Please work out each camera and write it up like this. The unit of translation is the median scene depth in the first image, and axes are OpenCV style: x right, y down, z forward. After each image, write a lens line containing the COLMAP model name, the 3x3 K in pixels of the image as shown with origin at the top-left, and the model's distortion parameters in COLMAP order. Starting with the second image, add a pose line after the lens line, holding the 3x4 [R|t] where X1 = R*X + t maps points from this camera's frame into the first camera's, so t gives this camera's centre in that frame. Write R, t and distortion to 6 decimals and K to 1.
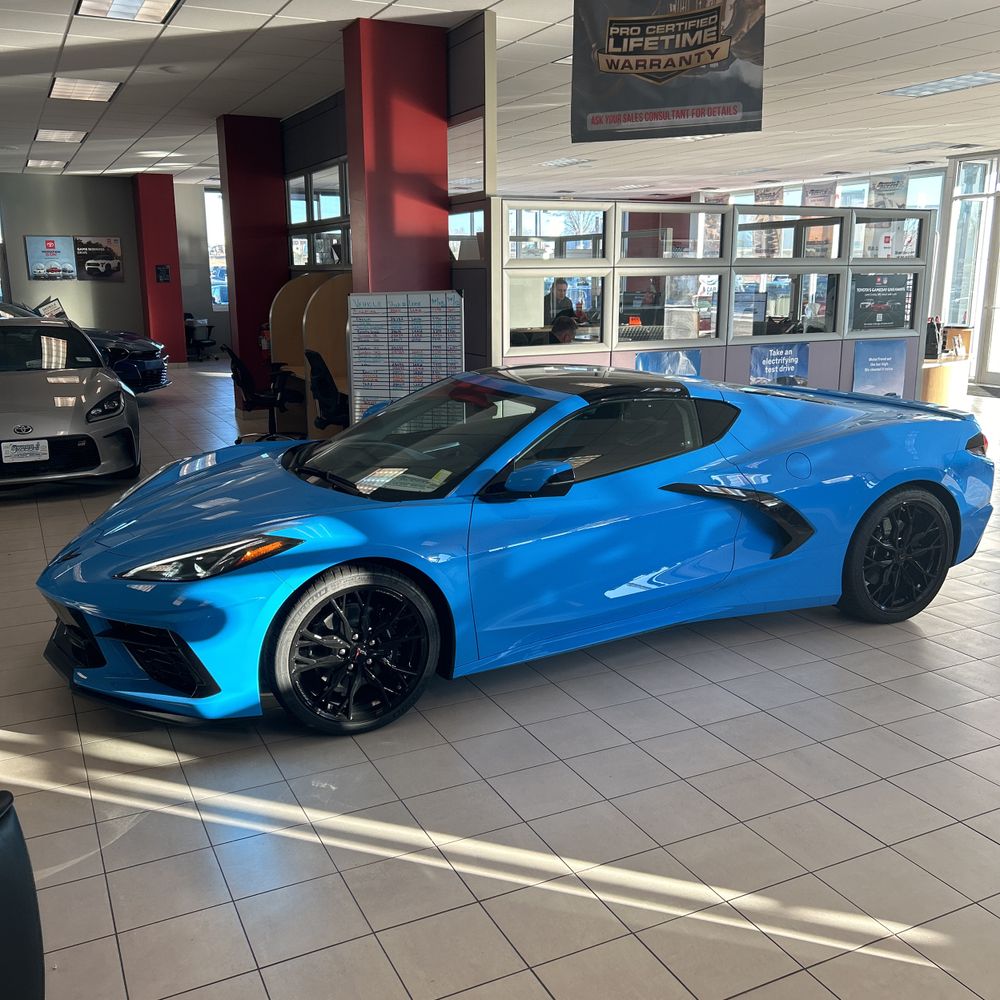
lens RADIAL K [[1012.9, 0, 503.0], [0, 1012.9, 504.2], [0, 0, 1]] dist [0.004585, 0.000000]
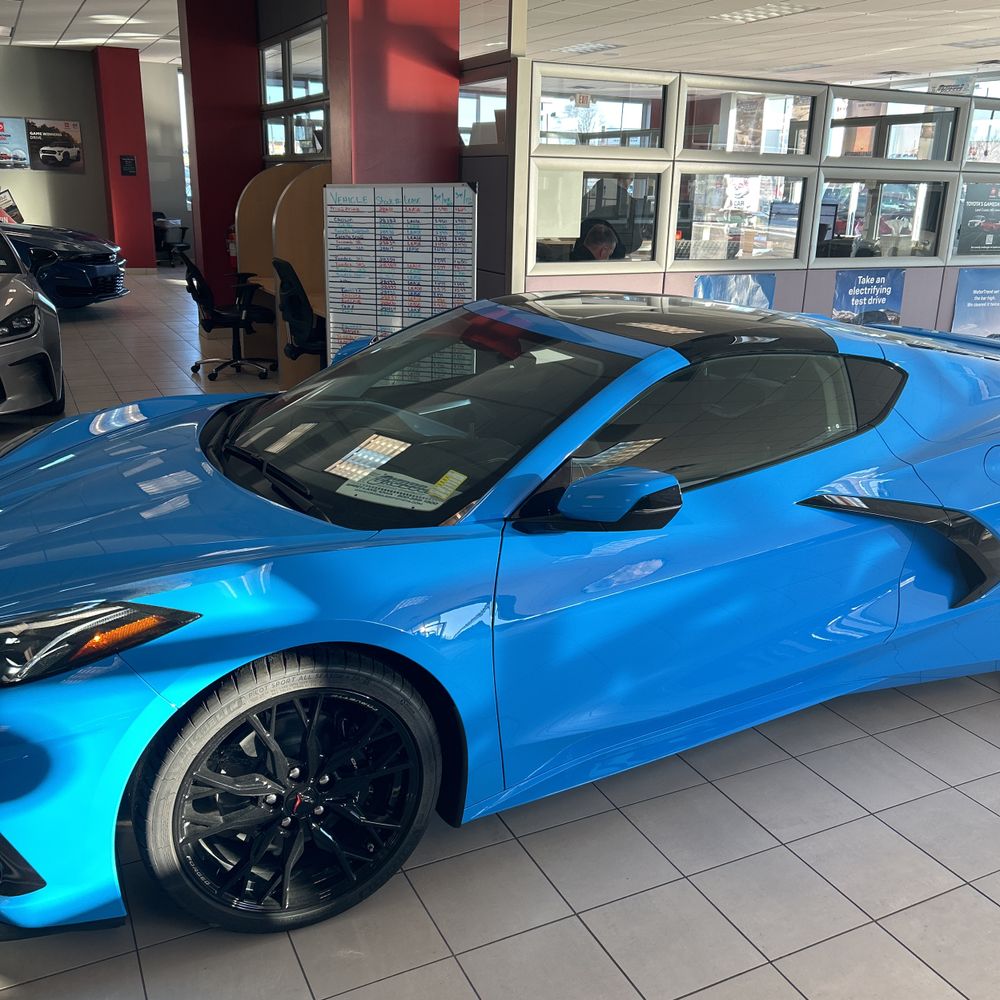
lens RADIAL K [[1012.9, 0, 509.1], [0, 1012.9, 501.4], [0, 0, 1]] dist [0.004585, 0.000000]
pose [[0.999530, 0.027229, 0.014057, -0.019214], [-0.028261, 0.996447, 0.079345, -0.037160], [-0.011847, -0.079705, 0.996748, 0.230248]]
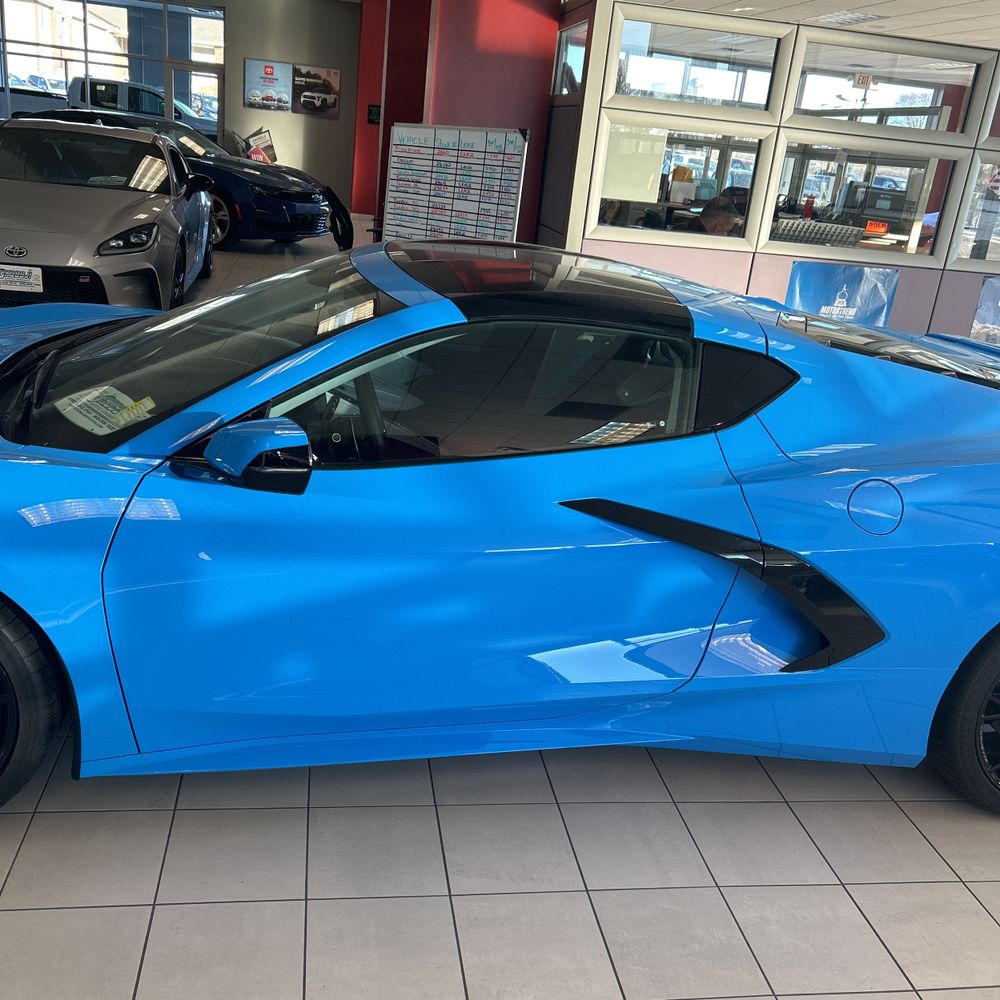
lens RADIAL K [[1012.9, 0, 491.8], [0, 1012.9, 501.9], [0, 0, 1]] dist [0.004585, 0.000000]
pose [[0.949162, 0.195556, -0.246677, 0.149995], [-0.168602, 0.977568, 0.126232, -0.045692], [0.265829, -0.078225, 0.960841, 0.299327]]
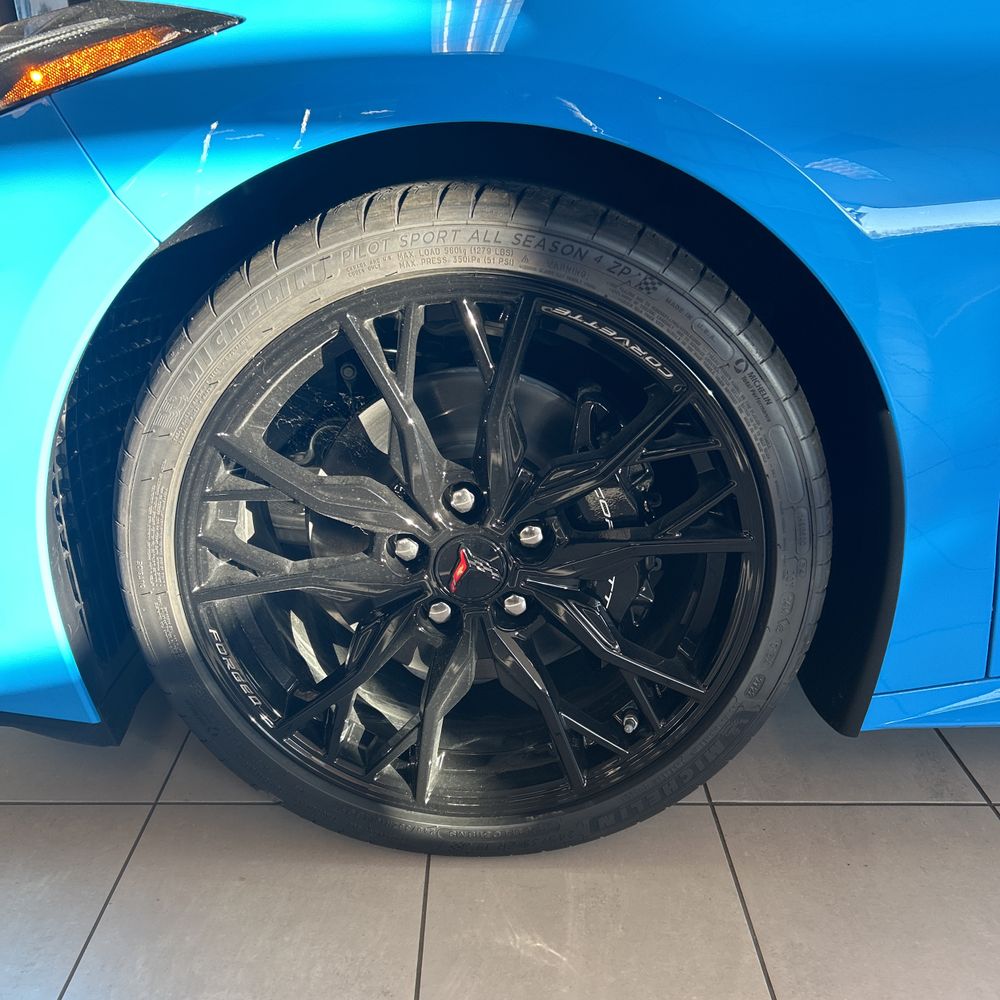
lens RADIAL K [[1012.9, 0, 503.9], [0, 1012.9, 491.8], [0, 0, 1]] dist [0.004585, 0.000000]
pose [[0.898509, 0.167888, -0.405580, -0.020214], [-0.109905, 0.980581, 0.162427, 0.046576], [0.424973, -0.101366, 0.899512, 0.412125]]
